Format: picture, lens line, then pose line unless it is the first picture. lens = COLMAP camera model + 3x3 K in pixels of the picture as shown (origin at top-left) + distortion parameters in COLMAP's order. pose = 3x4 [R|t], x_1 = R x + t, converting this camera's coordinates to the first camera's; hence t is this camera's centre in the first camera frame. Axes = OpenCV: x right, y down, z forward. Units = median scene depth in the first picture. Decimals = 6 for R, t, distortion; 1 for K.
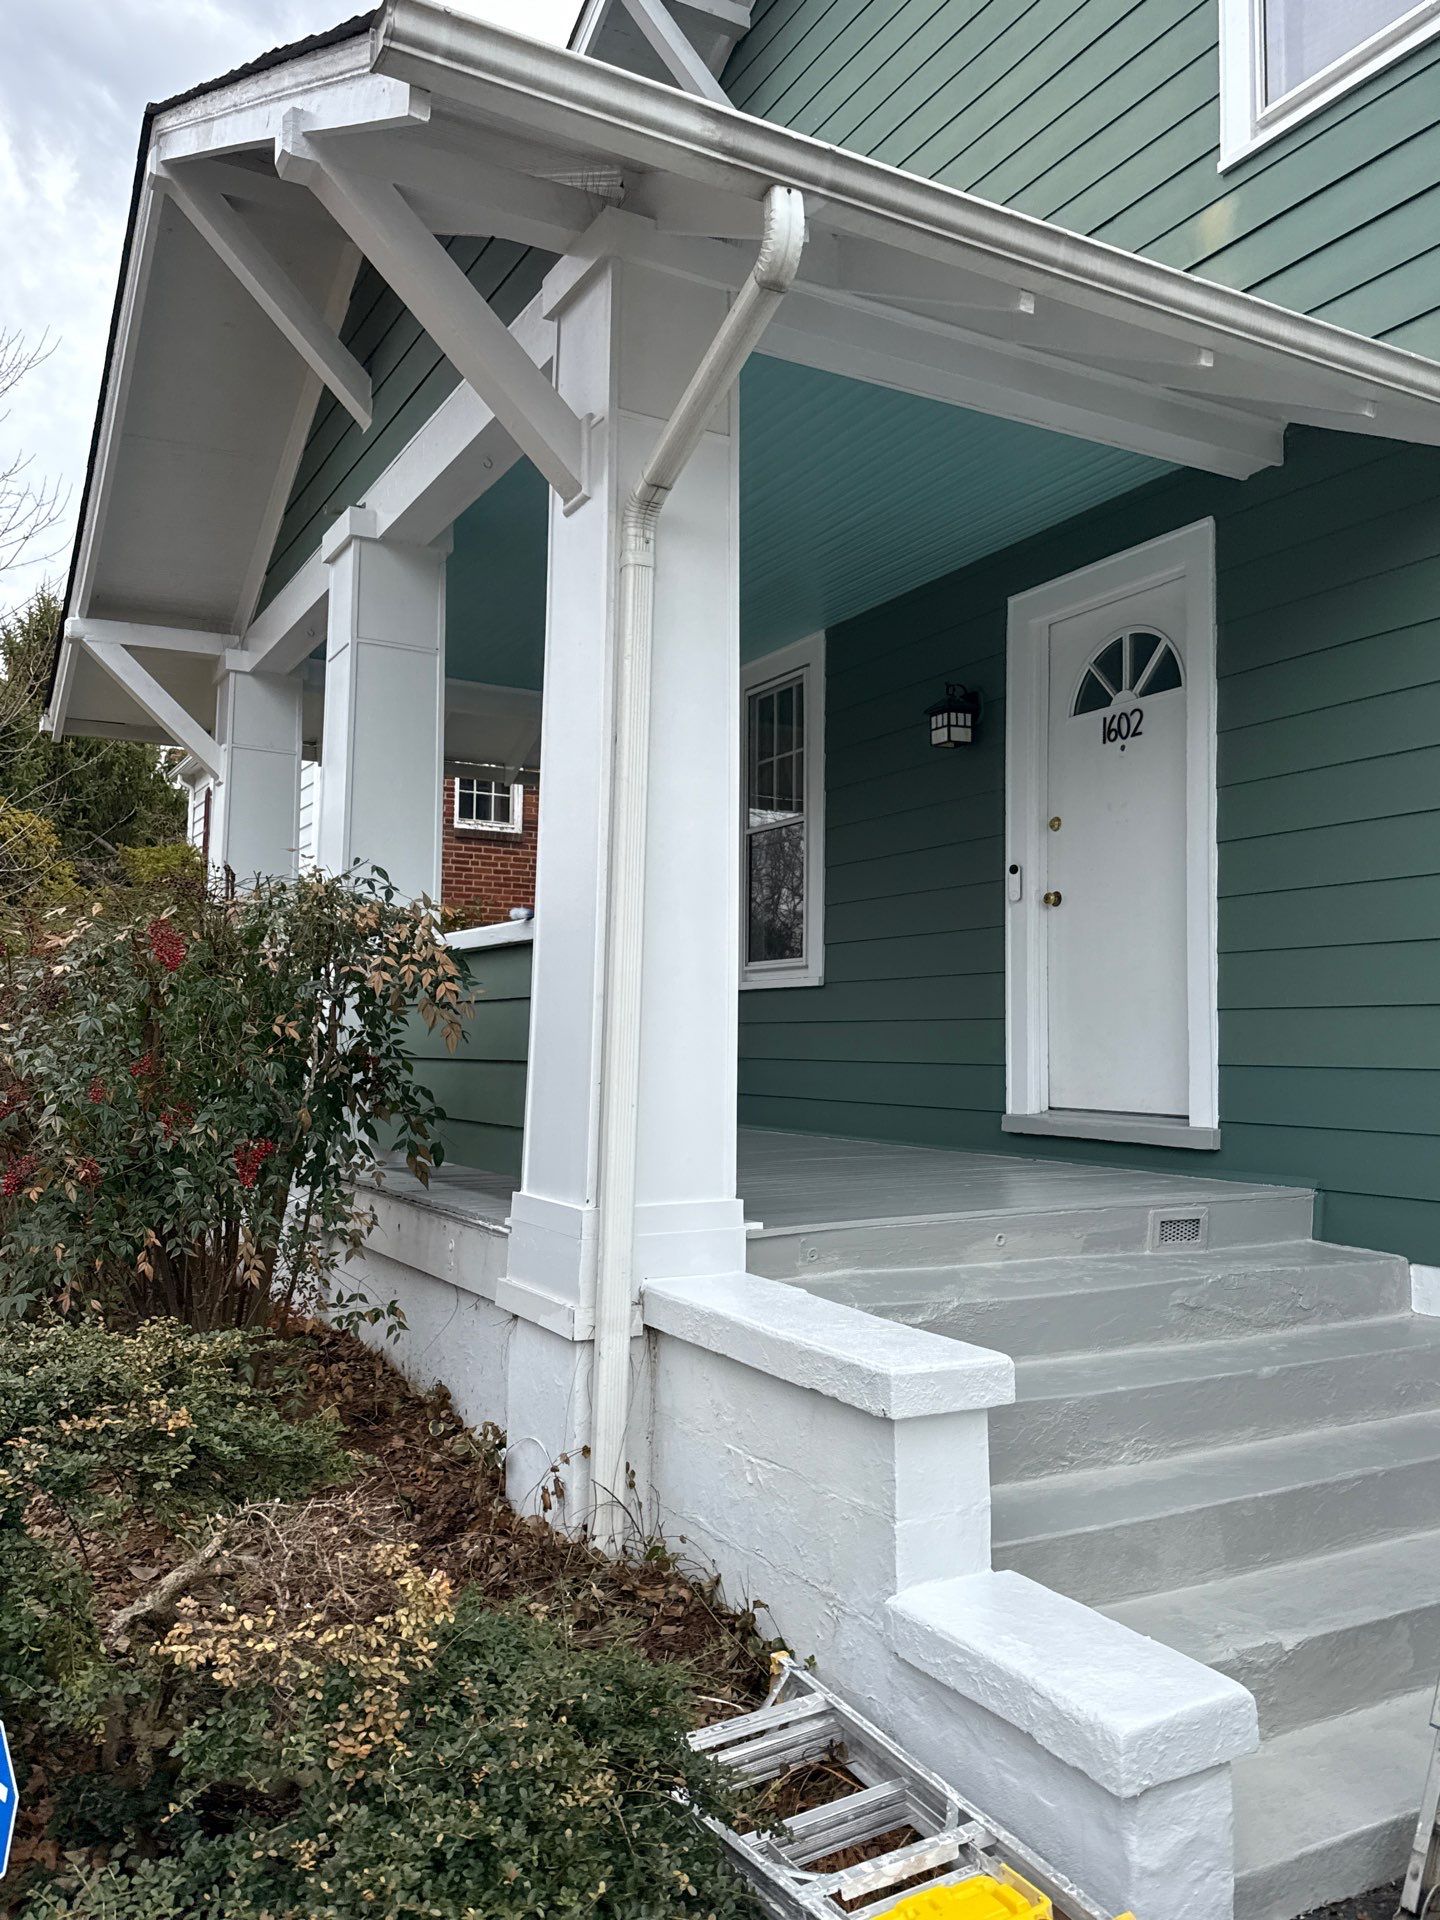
lens RADIAL K [[1471.4, 0, 696.9], [0, 1471.4, 954.4], [0, 0, 1]] dist [0.105975, -0.140177]
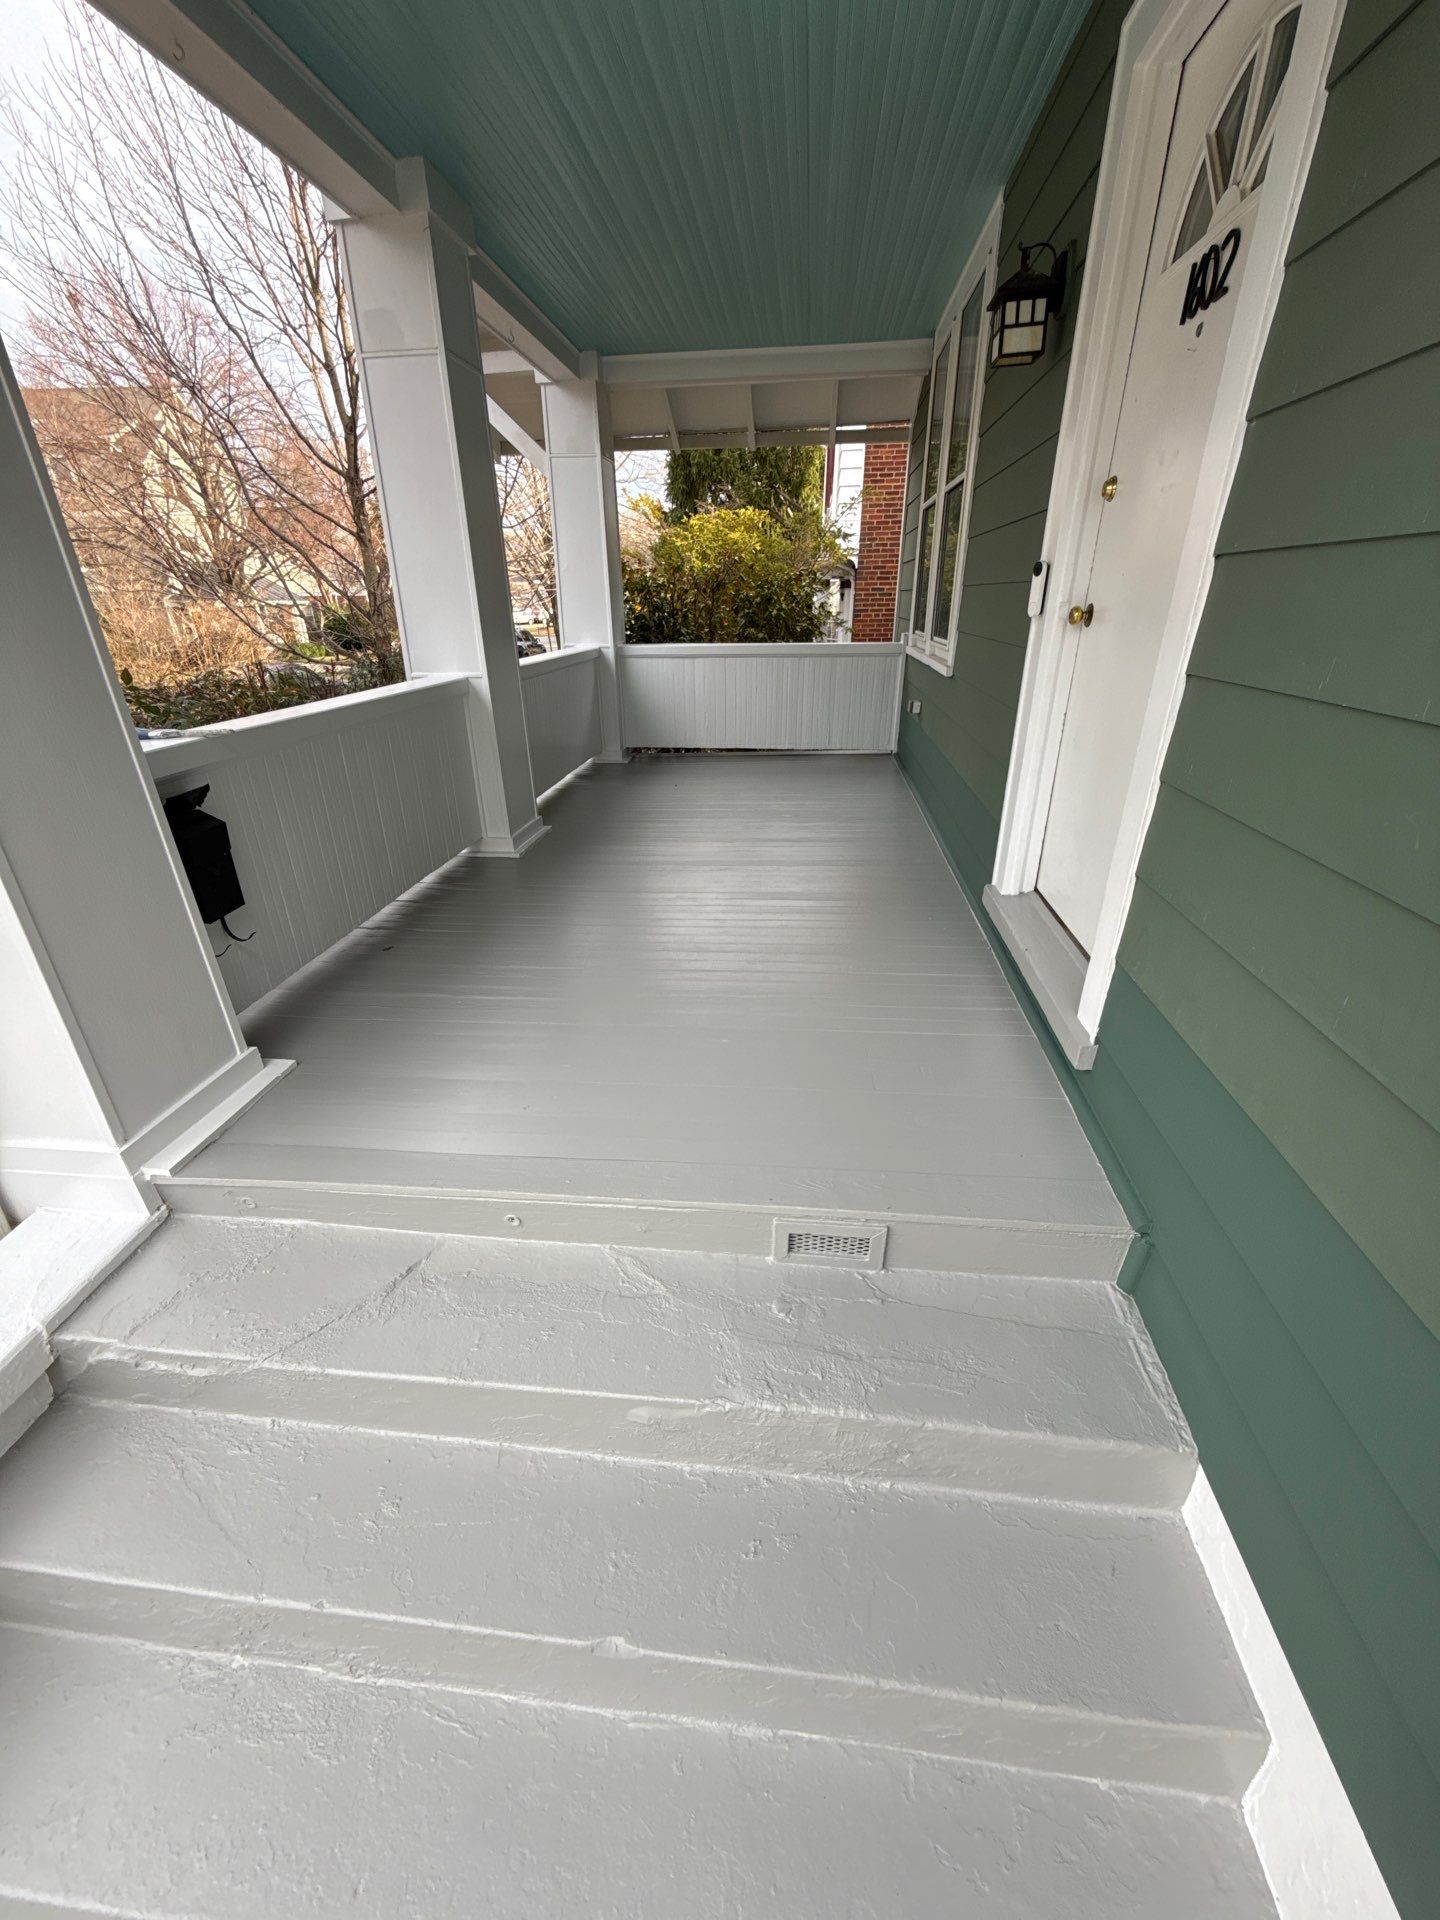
lens RADIAL K [[756.0, 0, 720.1], [0, 756.0, 963.1], [0, 0, 1]] dist [-0.000738, 0.000180]
pose [[0.825397, 0.225883, -0.517394, 0.322235], [0.057148, 0.878329, 0.474628, -0.073082], [0.561653, -0.421325, 0.712061, 0.578336]]
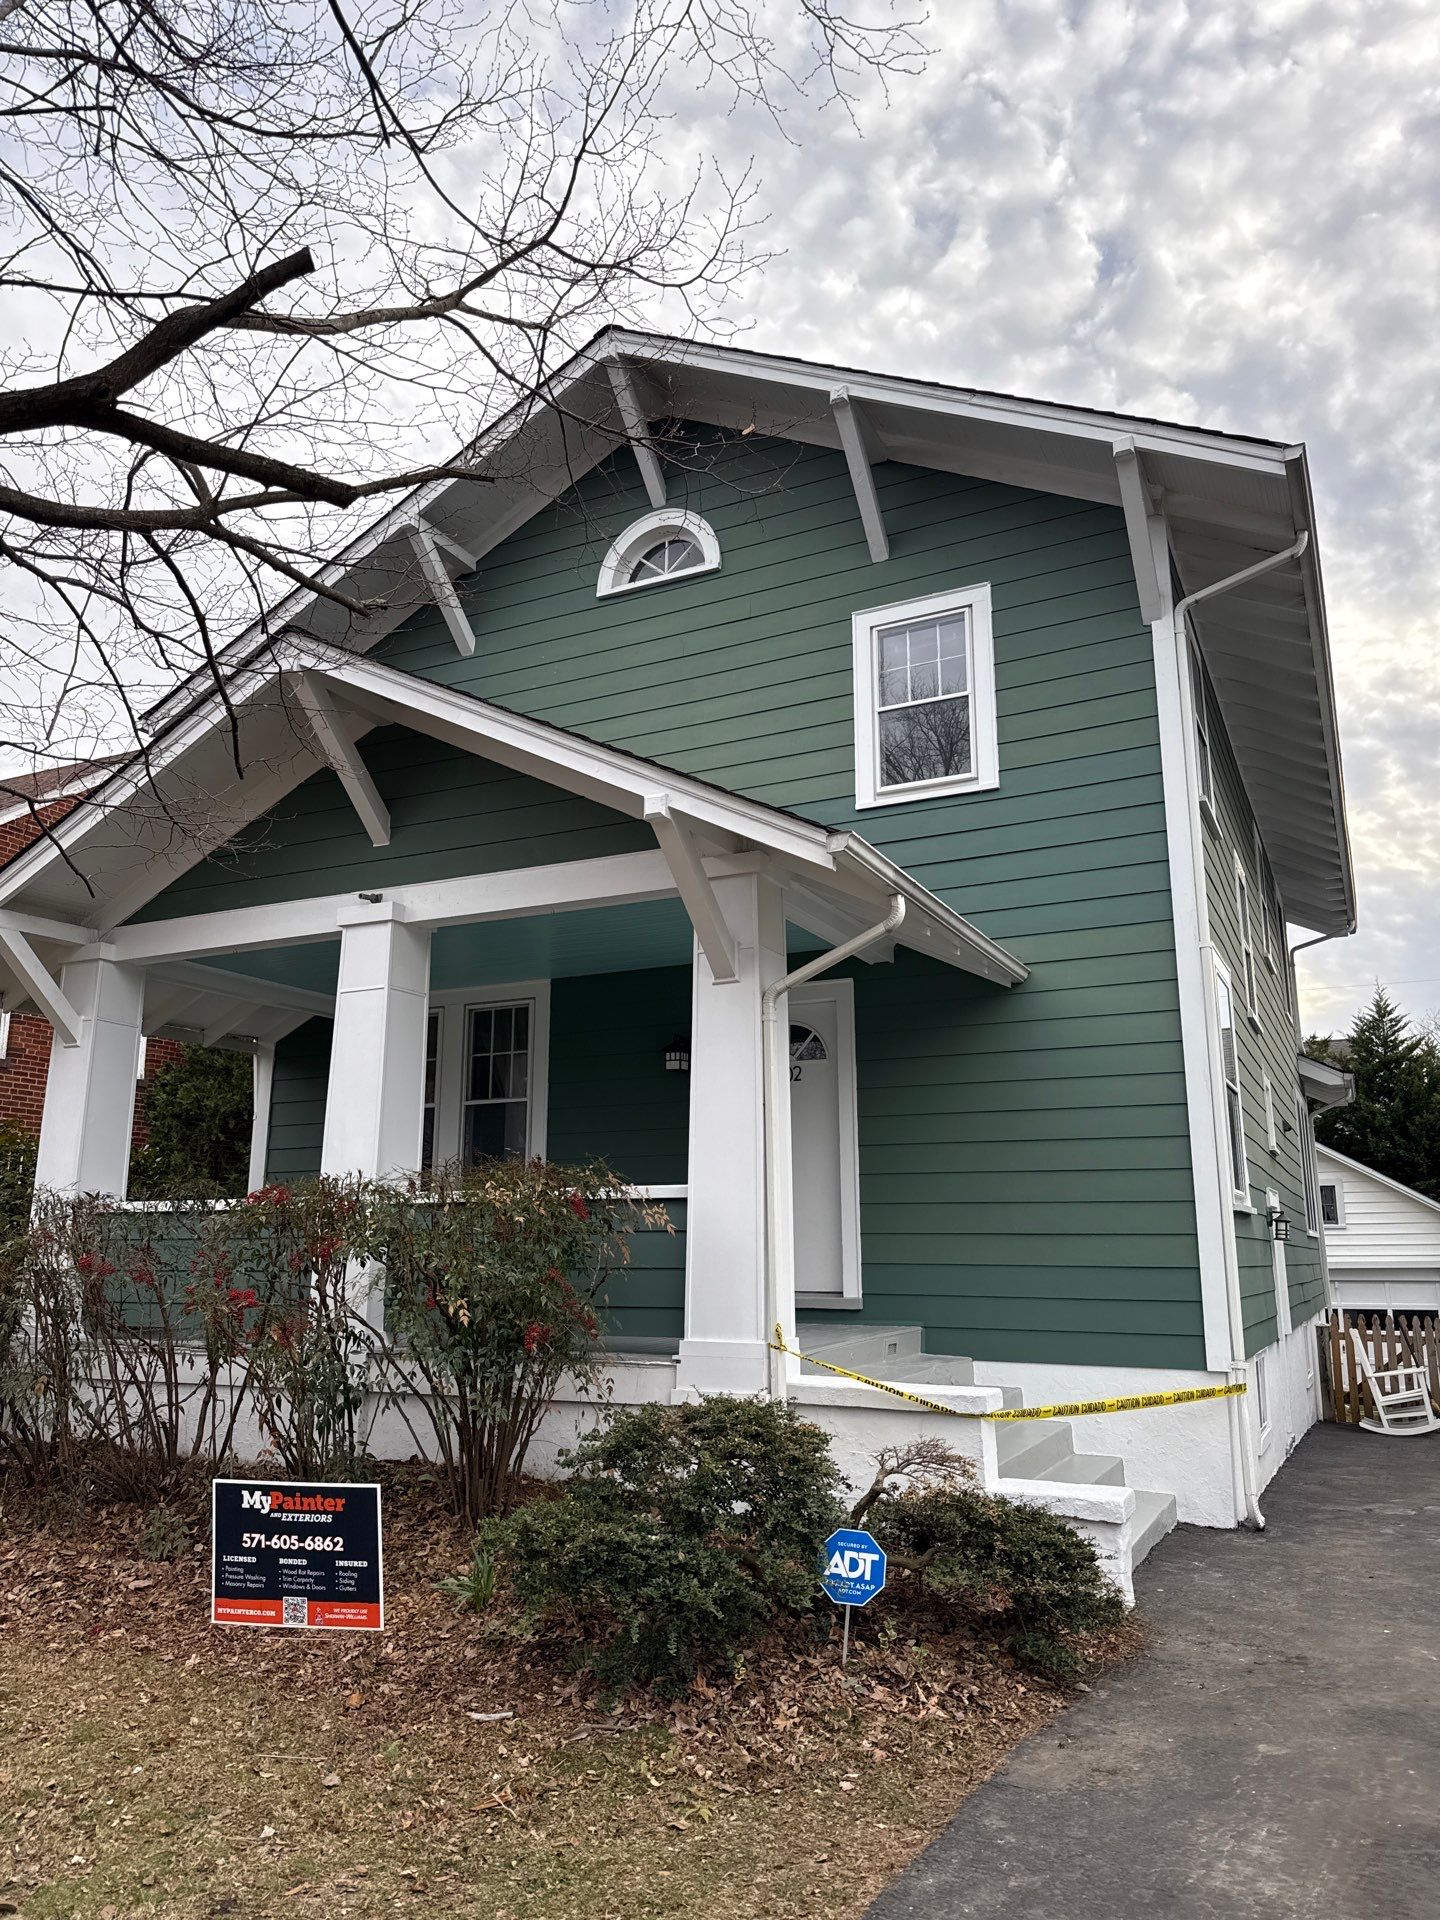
lens RADIAL K [[1330.7, 0, 675.8], [0, 1330.7, 987.0], [0, 0, 1]] dist [0.005984, 0.000662]
pose [[0.828054, 0.101883, 0.551313, -0.705406], [-0.030732, 0.990120, -0.136816, -0.031486], [-0.559805, 0.096348, 0.823004, -0.265271]]
